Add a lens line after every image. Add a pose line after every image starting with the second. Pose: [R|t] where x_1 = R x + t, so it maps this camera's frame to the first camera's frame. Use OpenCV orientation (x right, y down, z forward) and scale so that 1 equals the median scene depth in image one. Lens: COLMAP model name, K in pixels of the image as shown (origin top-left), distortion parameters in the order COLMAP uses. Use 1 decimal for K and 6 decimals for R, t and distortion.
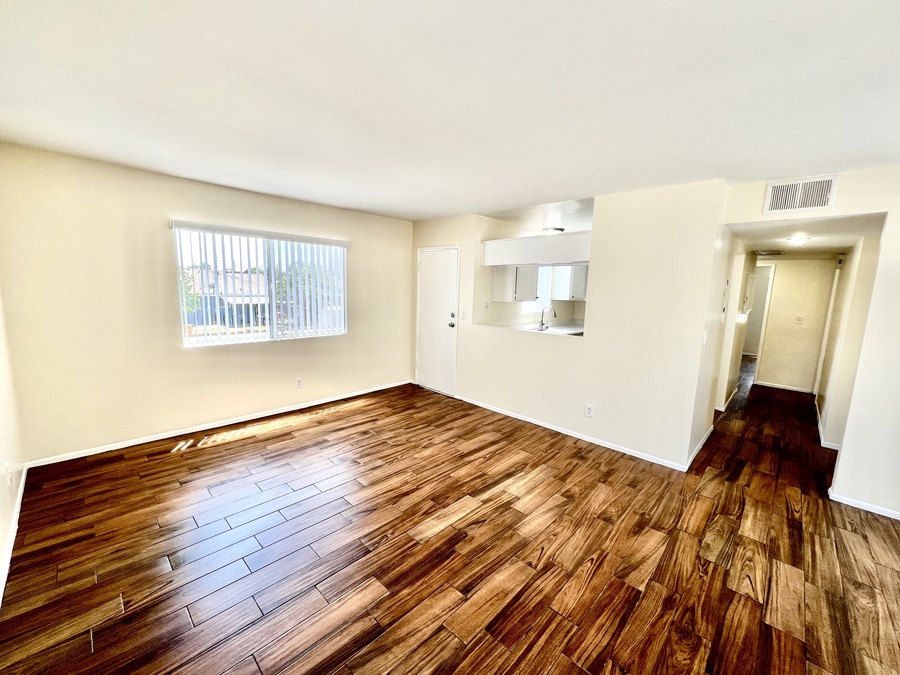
lens RADIAL K [[361.5, 0, 451.0], [0, 361.5, 339.2], [0, 0, 1]] dist [0.001262, 0.000172]
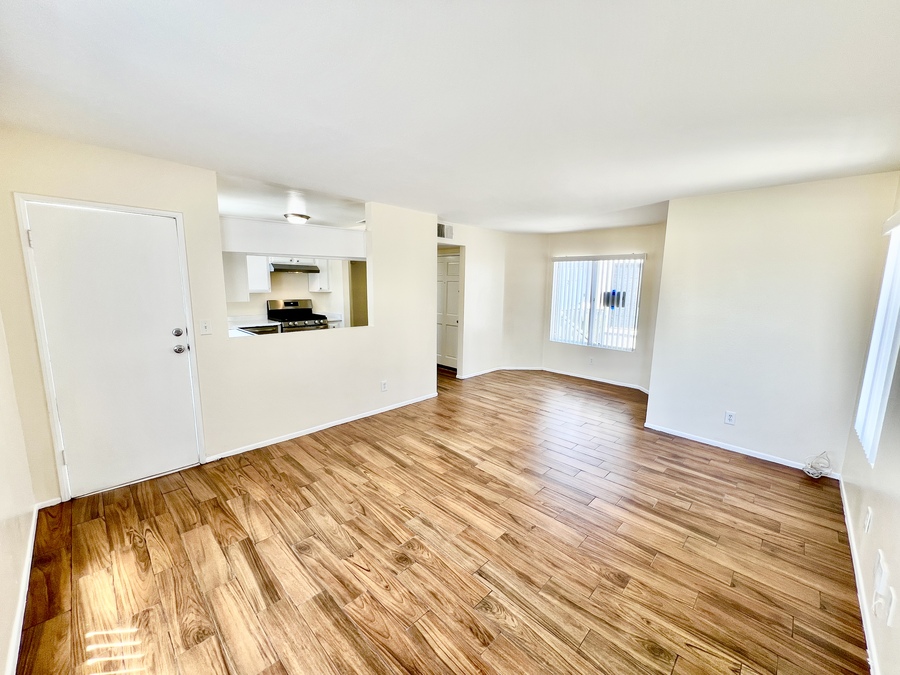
lens RADIAL K [[361.4, 0, 451.6], [0, 361.4, 339.7], [0, 0, 1]] dist [0.001358, 0.000621]
pose [[0.010901, -0.188862, 0.981943, -0.962820], [0.129655, 0.973979, 0.185891, -0.181569], [-0.991499, 0.125287, 0.035104, 0.926092]]
